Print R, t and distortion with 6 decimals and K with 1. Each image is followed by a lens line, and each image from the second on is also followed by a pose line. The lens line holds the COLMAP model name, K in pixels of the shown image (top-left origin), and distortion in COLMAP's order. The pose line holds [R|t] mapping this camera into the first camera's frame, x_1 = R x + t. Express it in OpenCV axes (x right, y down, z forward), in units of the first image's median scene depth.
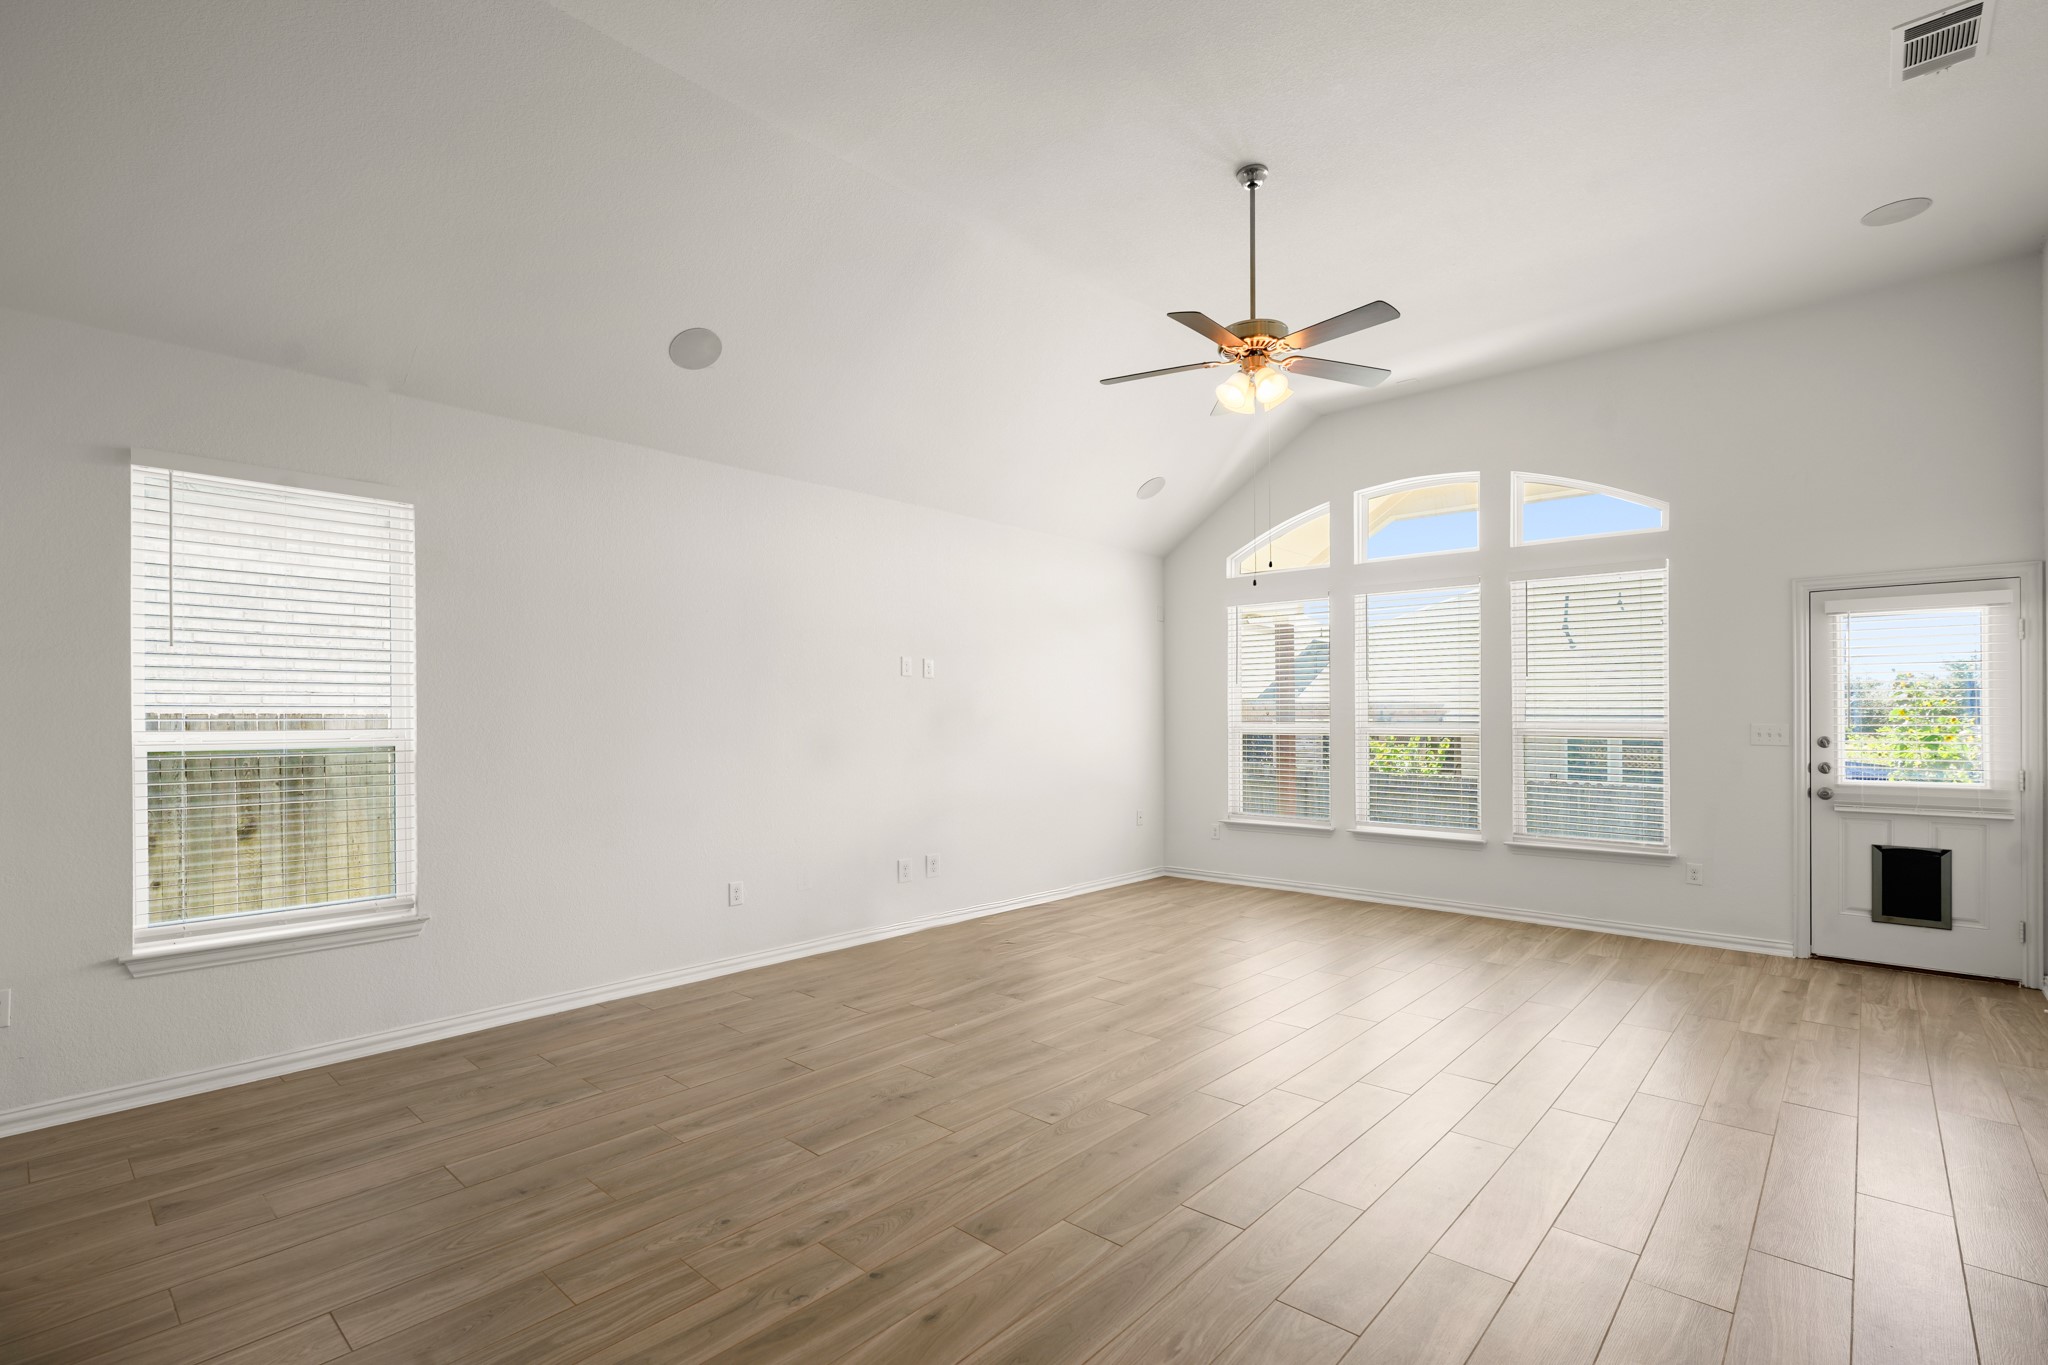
lens RADIAL K [[930.4, 0, 1030.7], [0, 930.4, 691.3], [0, 0, 1]] dist [-0.002817, -0.000067]
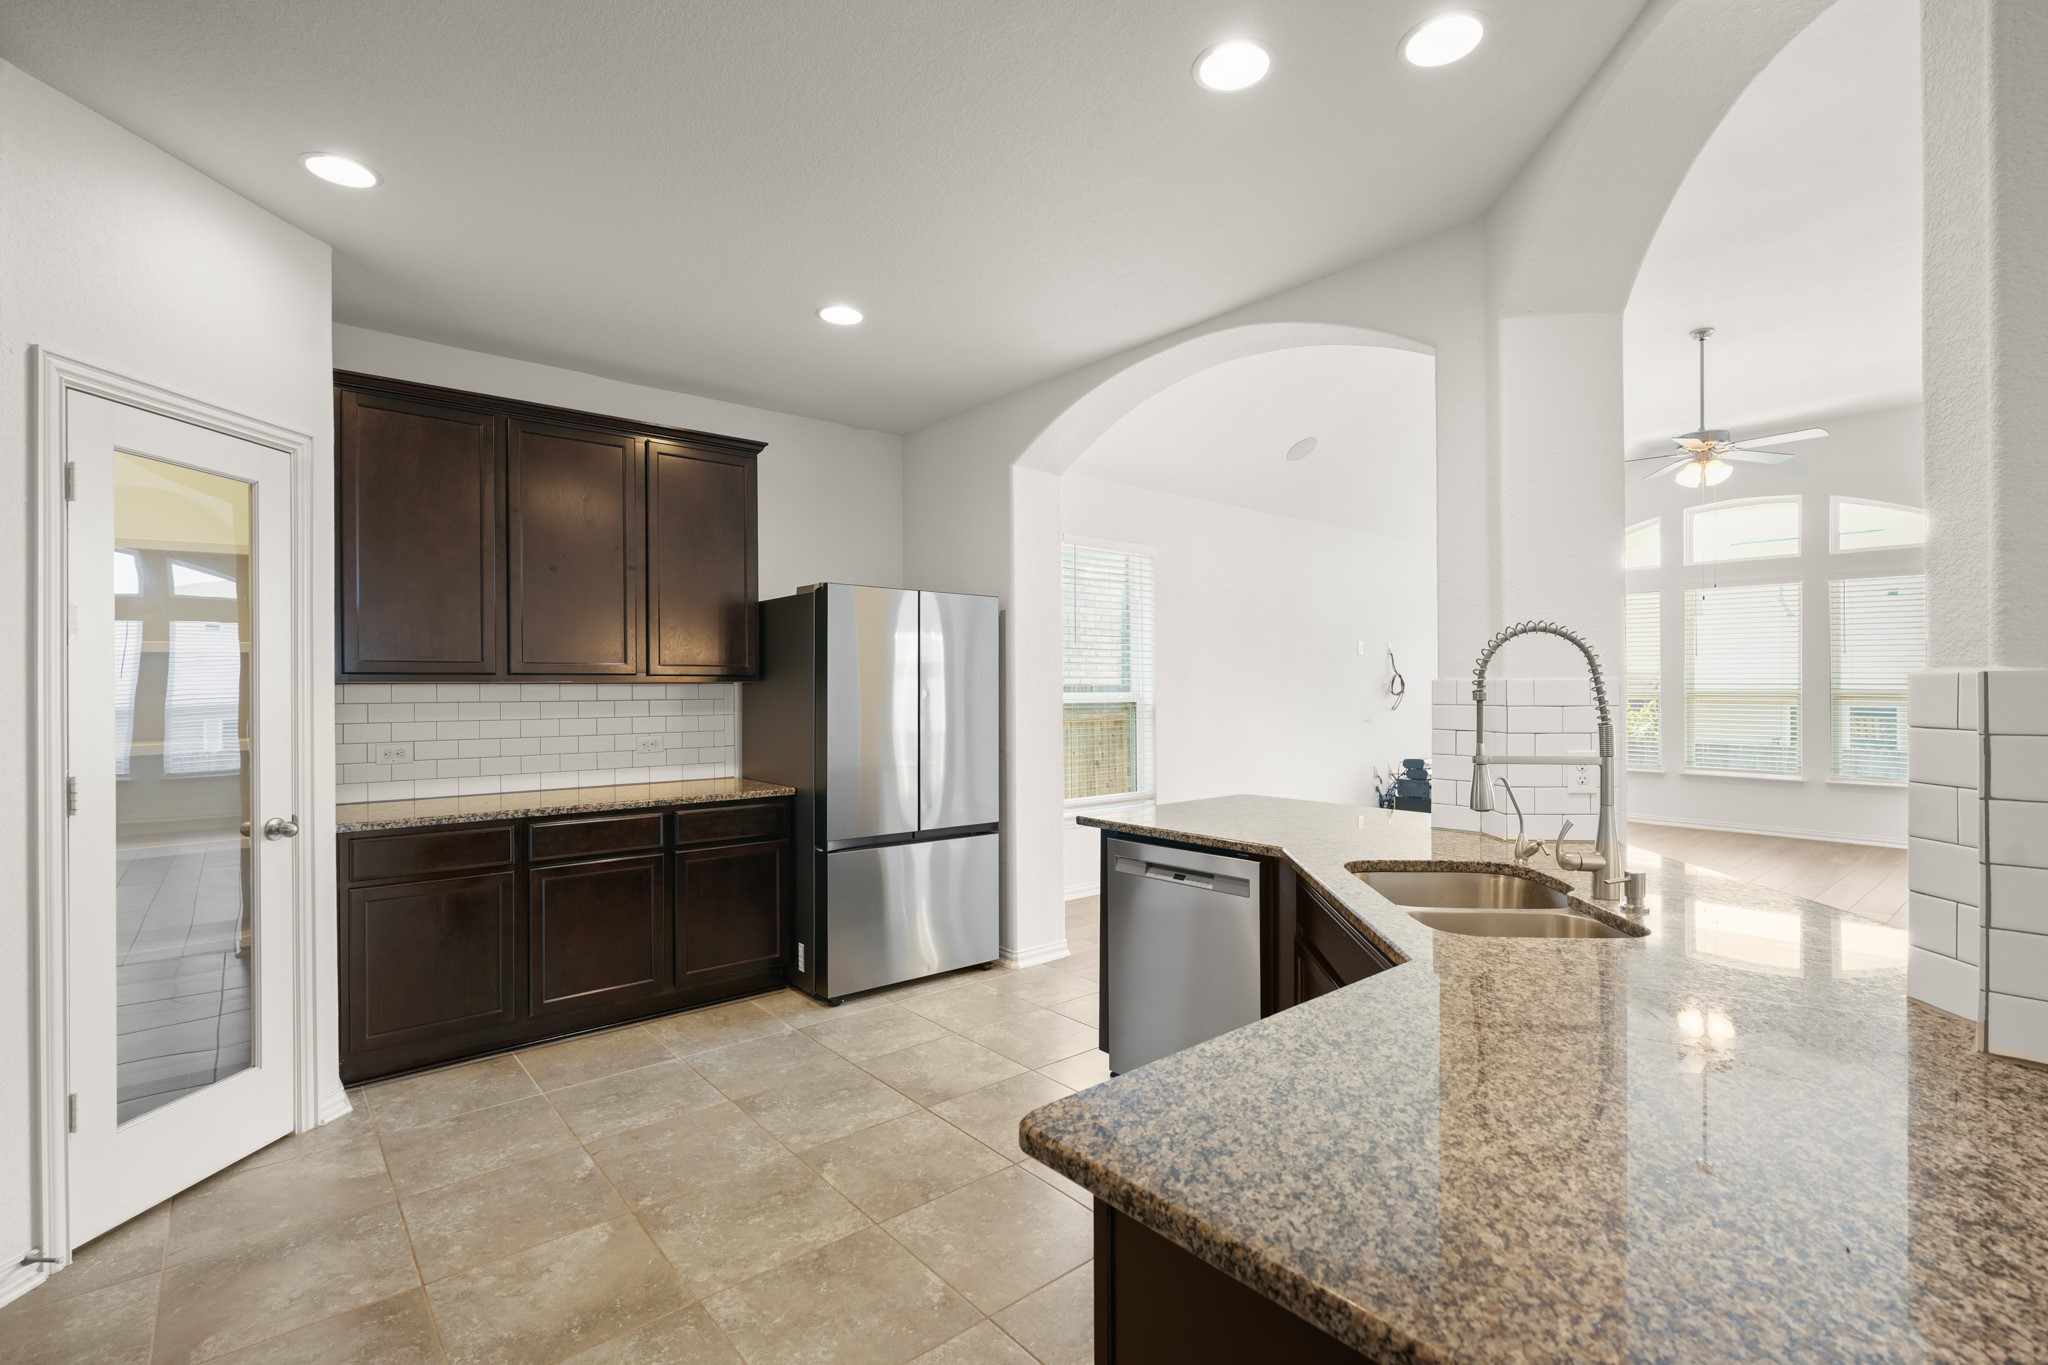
lens RADIAL K [[930.4, 0, 1030.7], [0, 930.4, 691.3], [0, 0, 1]] dist [-0.002817, -0.000067]
pose [[0.989688, 0.000579, -0.143241, -0.637255], [0.003649, 0.999565, 0.029256, -0.011613], [0.143196, -0.029477, 0.989255, -0.696036]]
